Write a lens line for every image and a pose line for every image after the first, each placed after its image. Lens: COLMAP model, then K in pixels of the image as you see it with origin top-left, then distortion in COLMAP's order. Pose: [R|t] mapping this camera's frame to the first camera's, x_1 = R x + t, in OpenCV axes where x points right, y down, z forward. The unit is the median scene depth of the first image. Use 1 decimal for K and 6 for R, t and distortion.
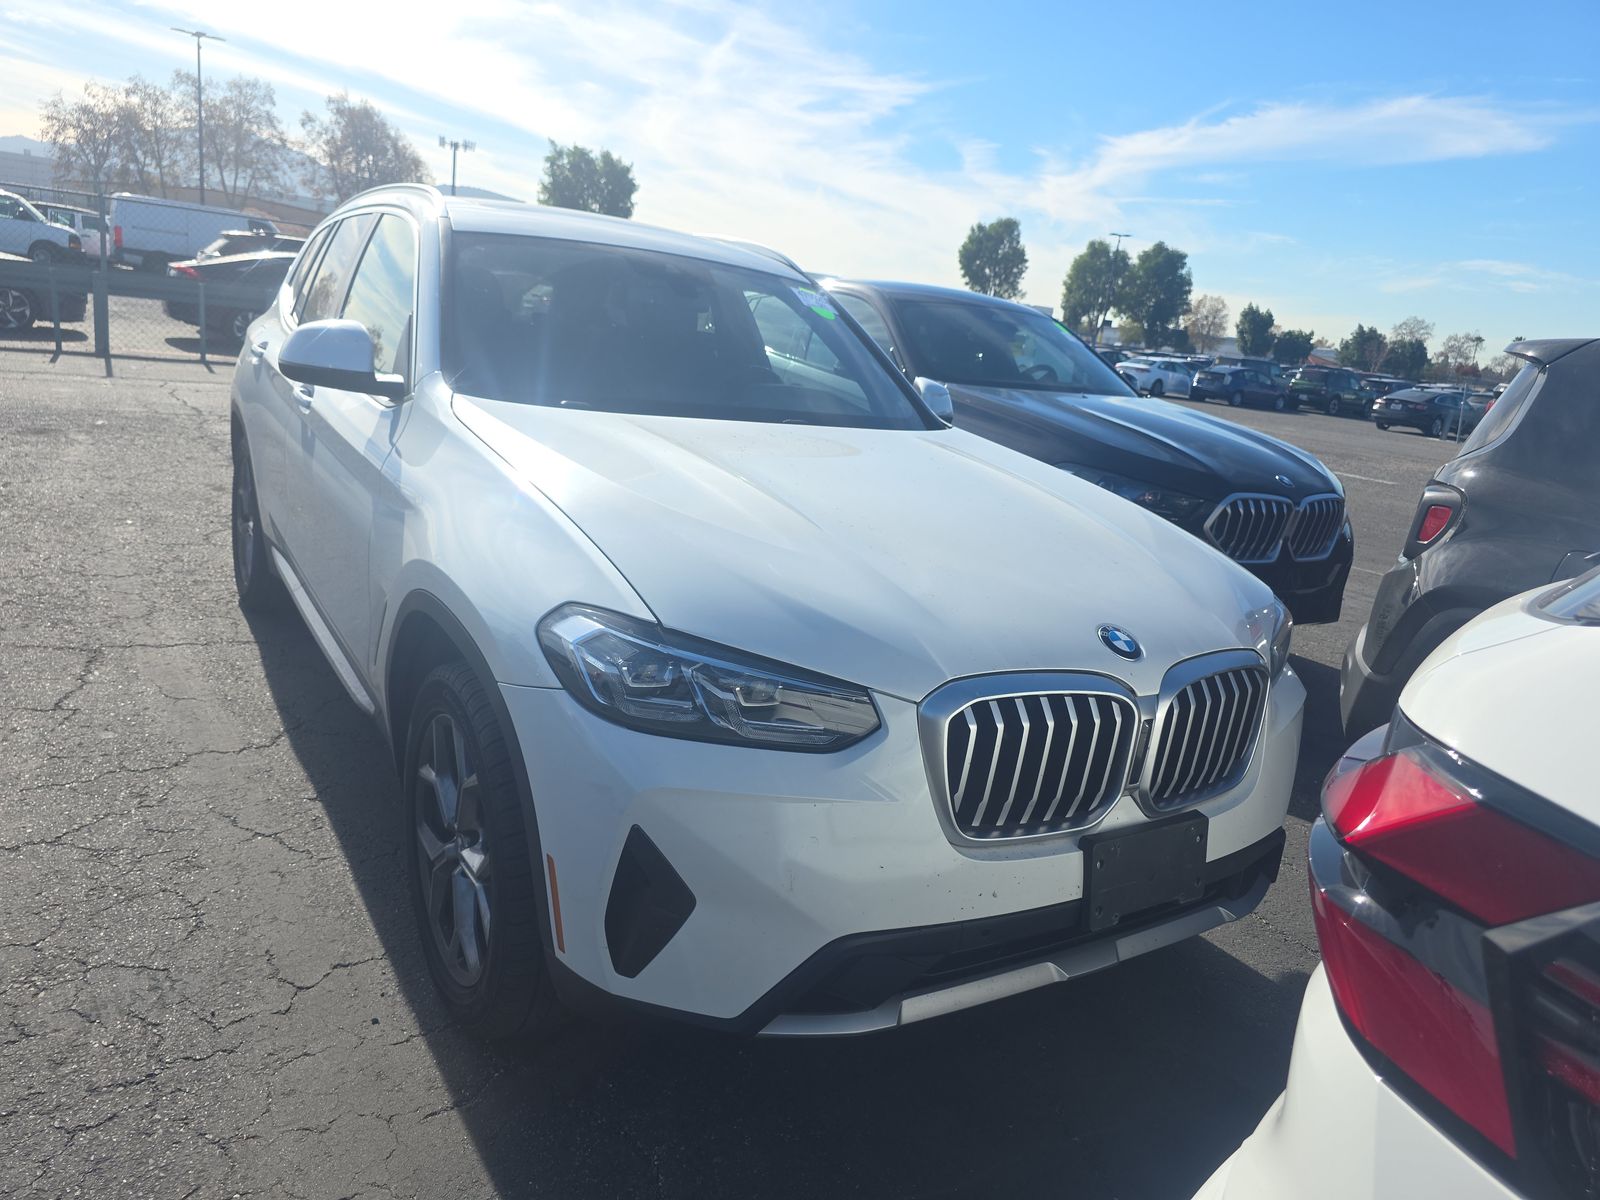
lens RADIAL K [[1098.9, 0, 794.7], [0, 1098.9, 563.0], [0, 0, 1]] dist [0.030095, -0.030906]
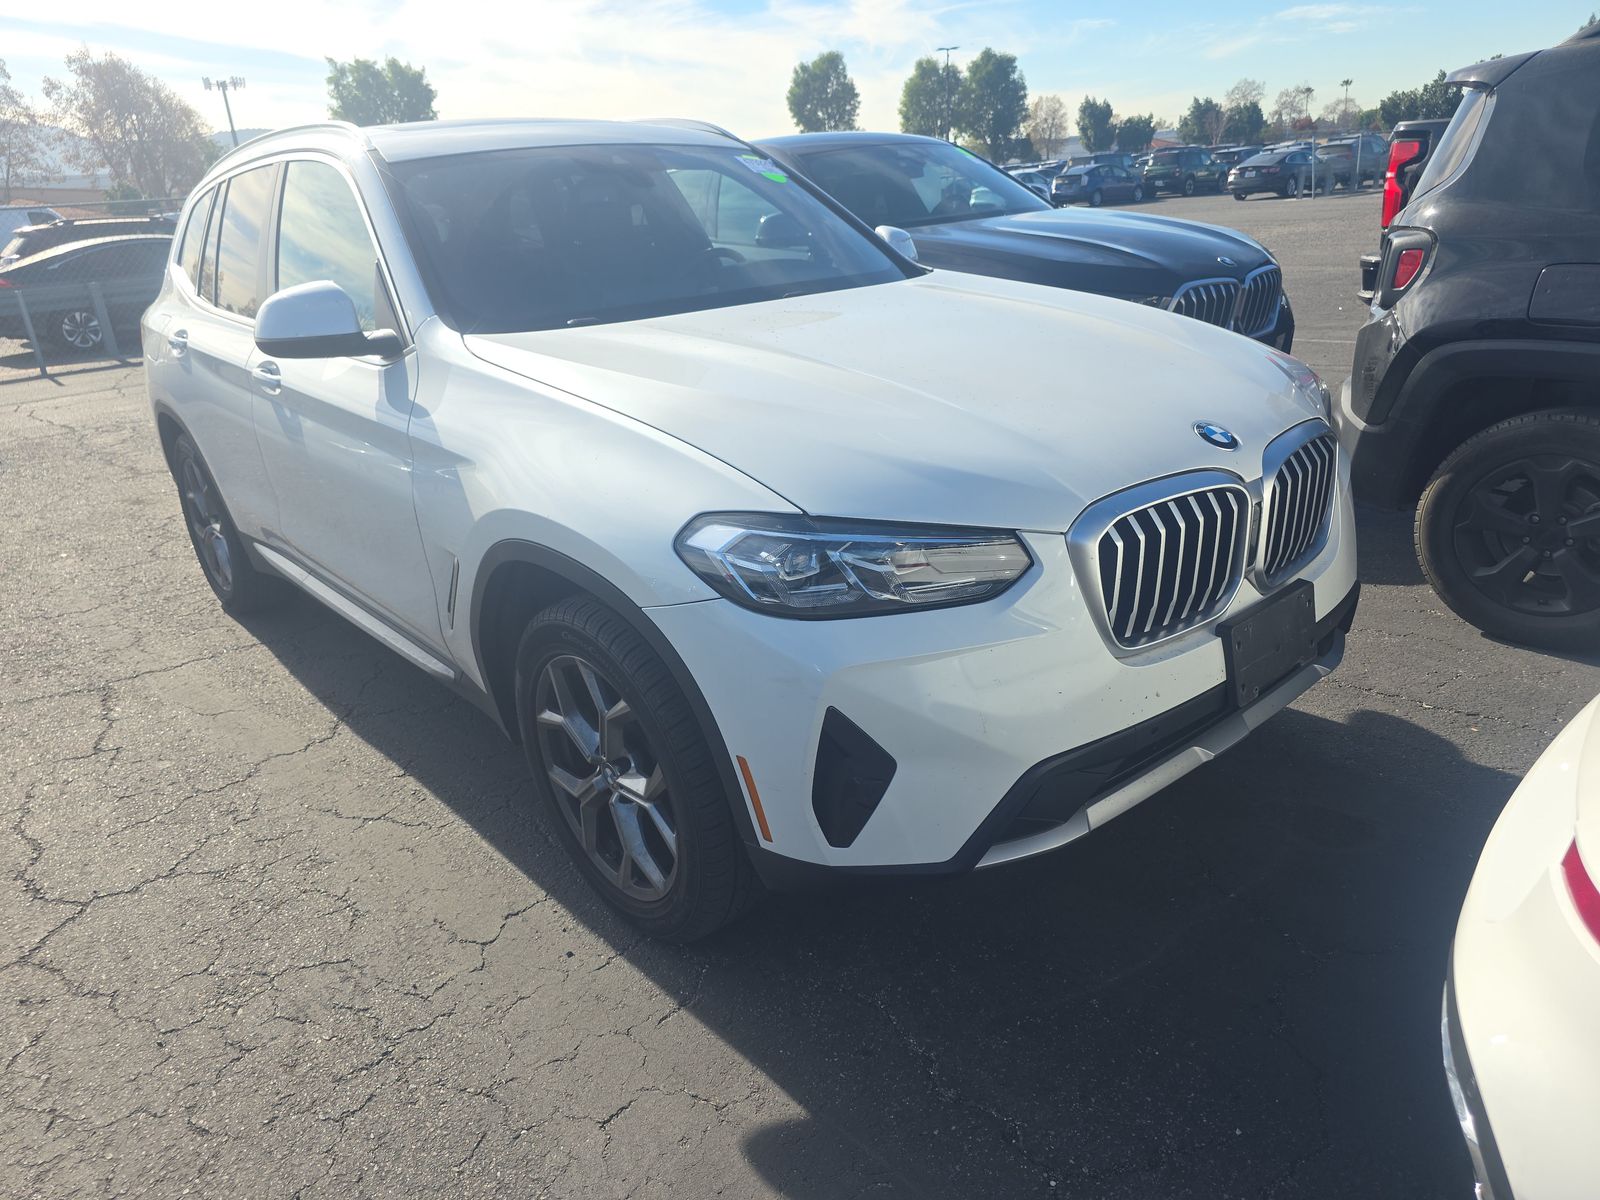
lens RADIAL K [[1098.9, 0, 798.9], [0, 1098.9, 603.9], [0, 0, 1]] dist [0.030095, -0.030906]
pose [[0.972119, -0.224233, 0.068591, -0.129546], [0.212315, 0.965860, 0.148447, -0.008364], [-0.099536, -0.129745, 0.986539, 0.000785]]
